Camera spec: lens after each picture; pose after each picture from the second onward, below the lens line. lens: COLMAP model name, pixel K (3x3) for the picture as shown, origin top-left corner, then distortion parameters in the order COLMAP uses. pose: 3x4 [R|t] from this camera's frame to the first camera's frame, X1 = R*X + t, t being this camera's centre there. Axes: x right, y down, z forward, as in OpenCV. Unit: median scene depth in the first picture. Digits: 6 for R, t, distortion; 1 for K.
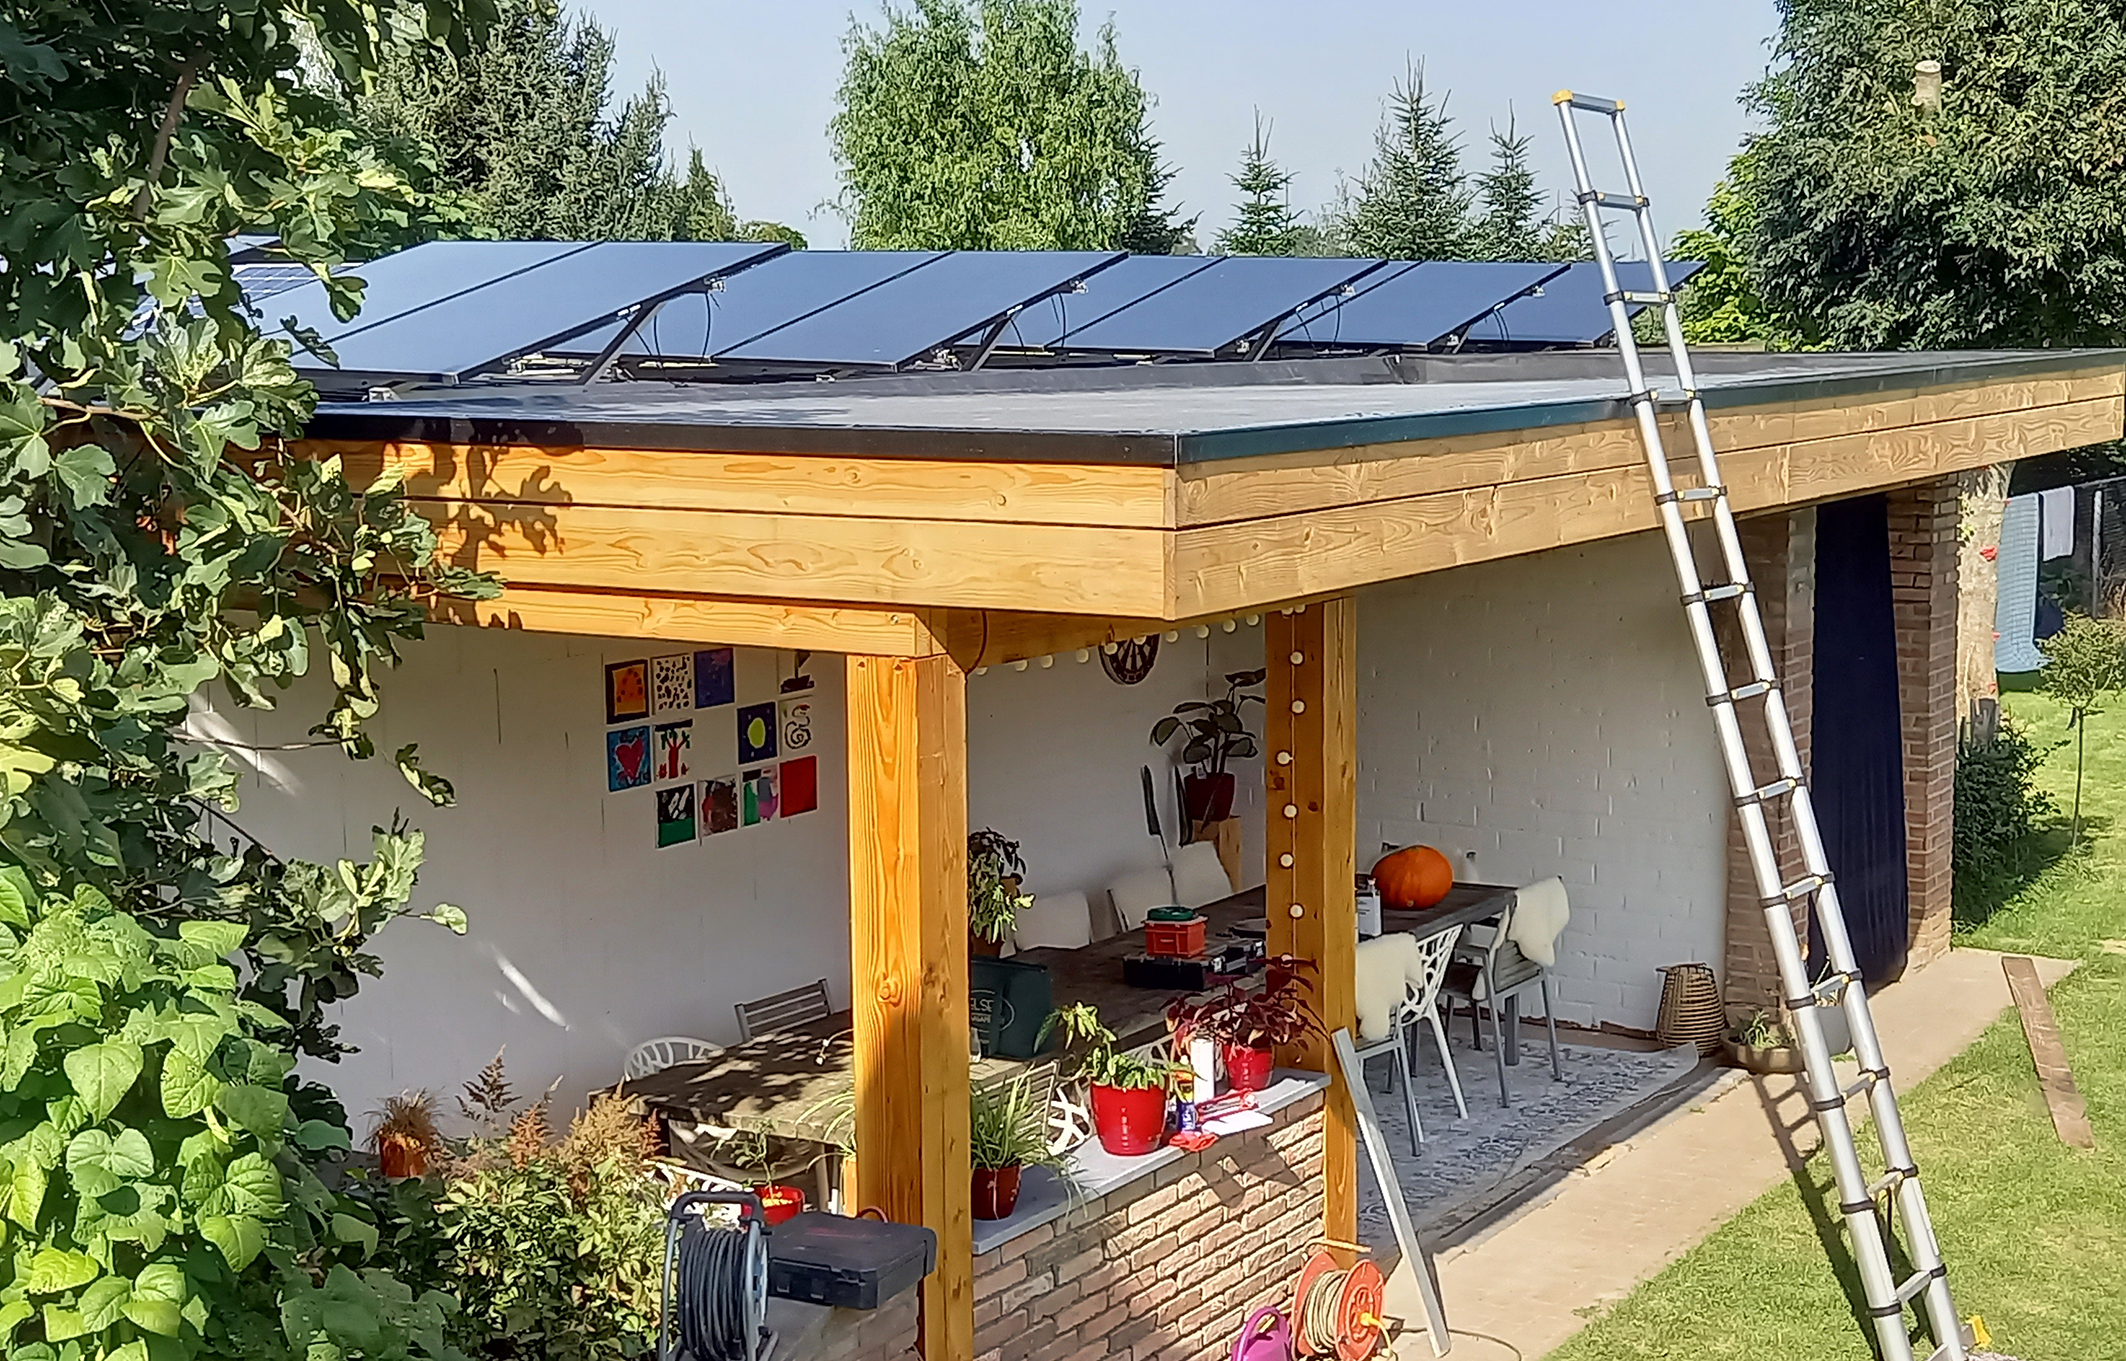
lens RADIAL K [[2988.8, 0, 1064.1], [0, 2988.8, 678.8], [0, 0, 1]] dist [0.072683, 0.000000]
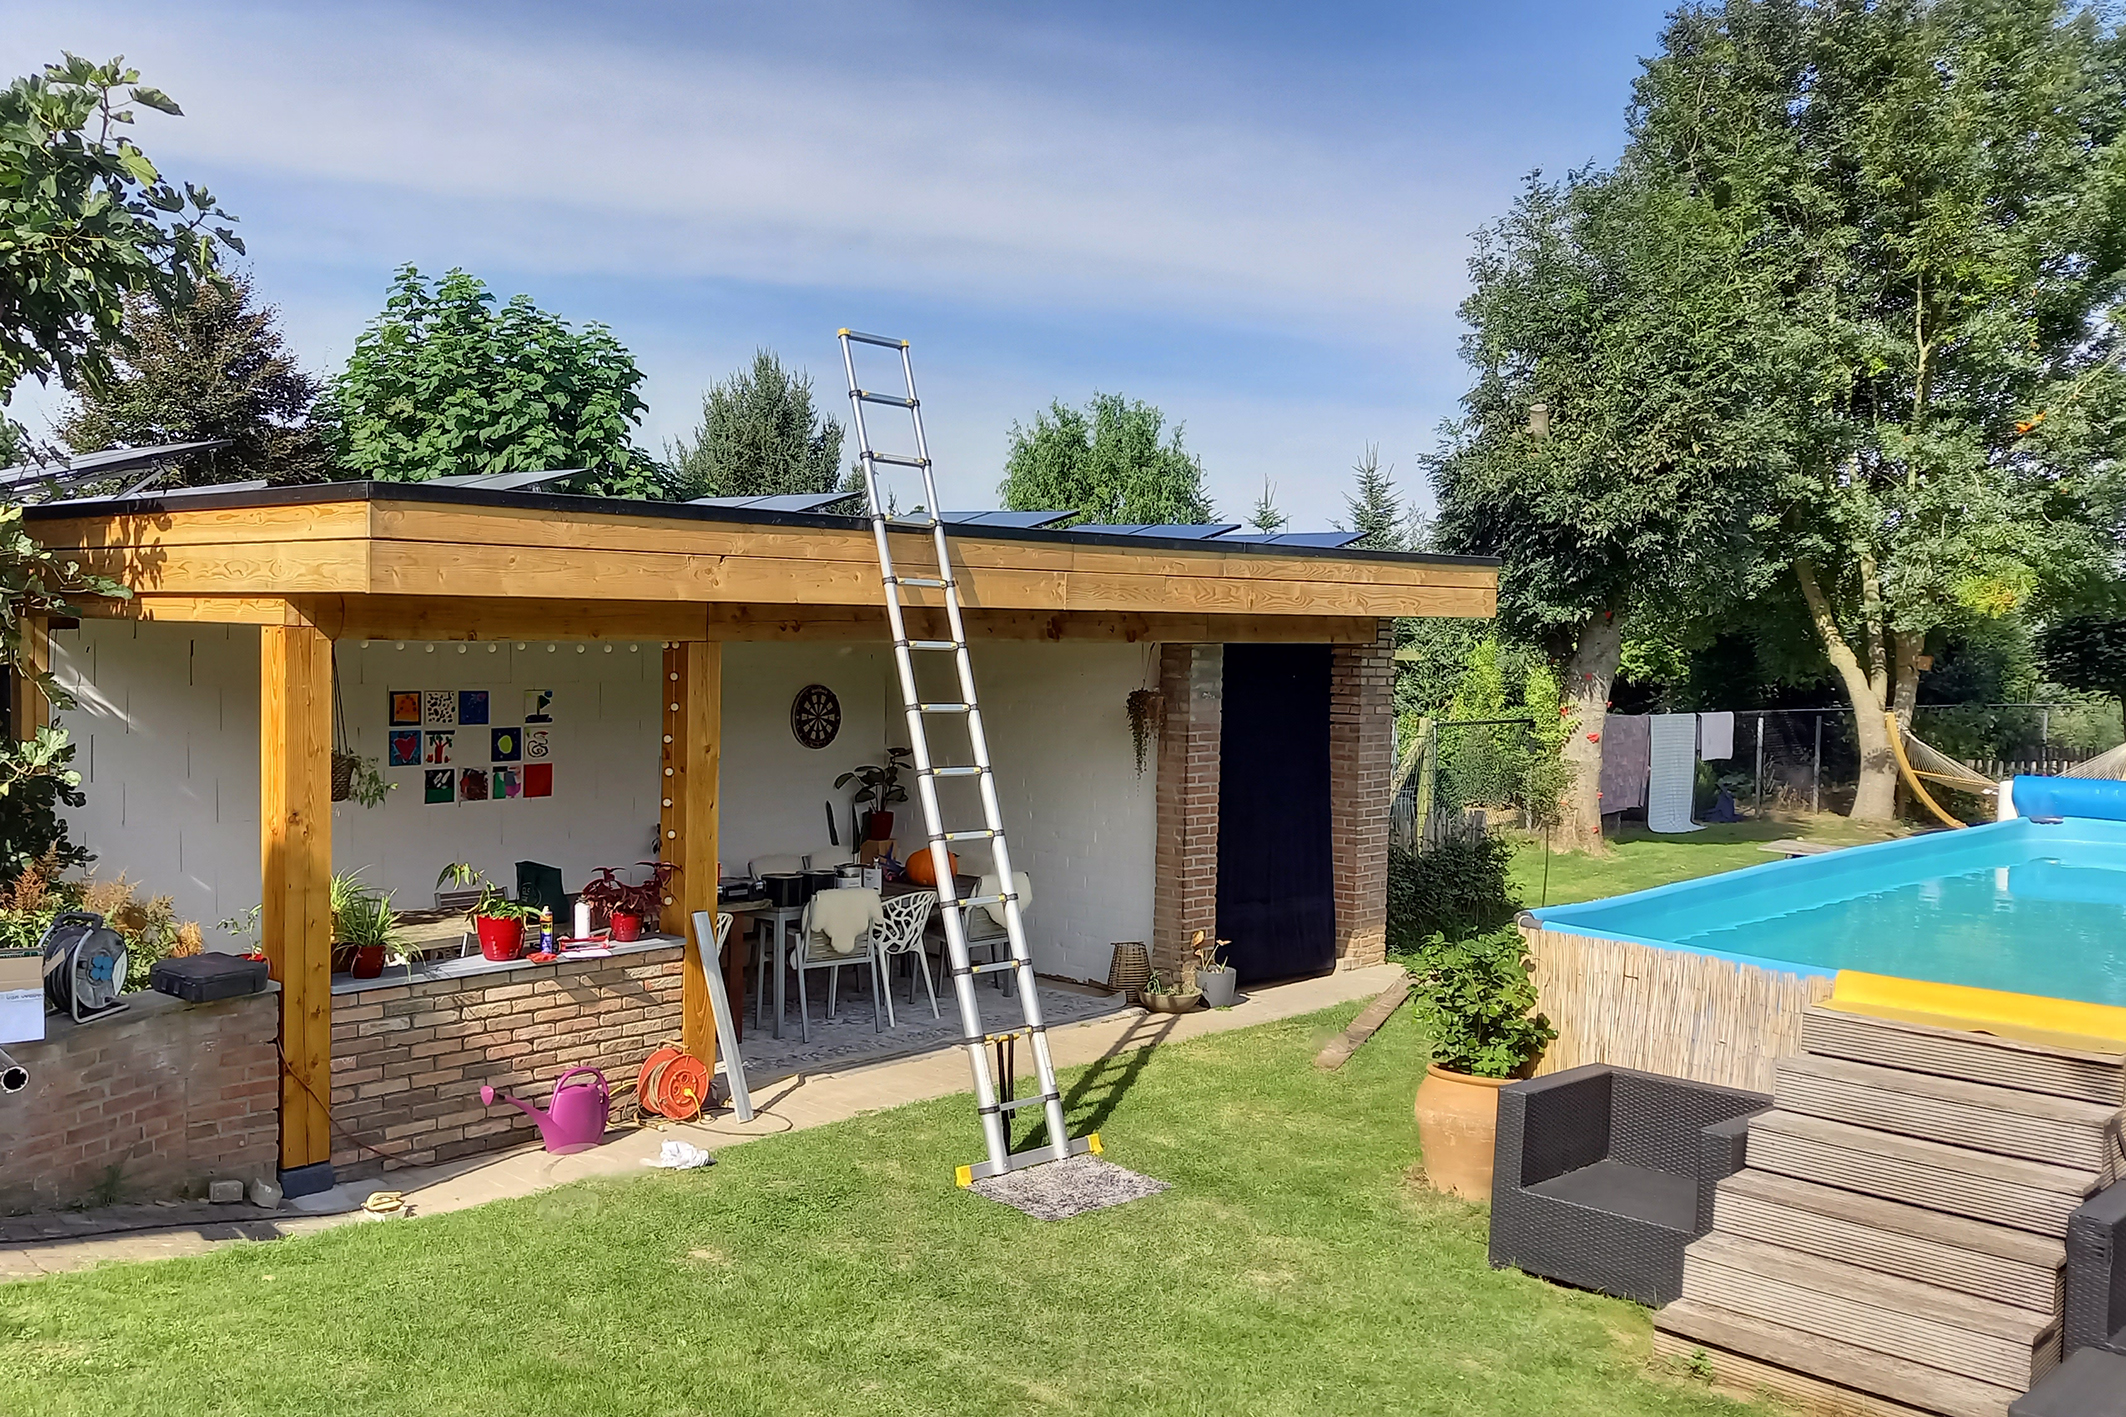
lens RADIAL K [[1870.5, 0, 1034.3], [0, 1870.5, 776.1], [0, 0, 1]] dist [0.060371, -0.007213]
pose [[0.956696, 0.038202, -0.288572, 0.487390], [-0.061828, 0.995399, -0.073204, 0.094905], [0.284447, 0.087876, 0.954656, 0.078128]]
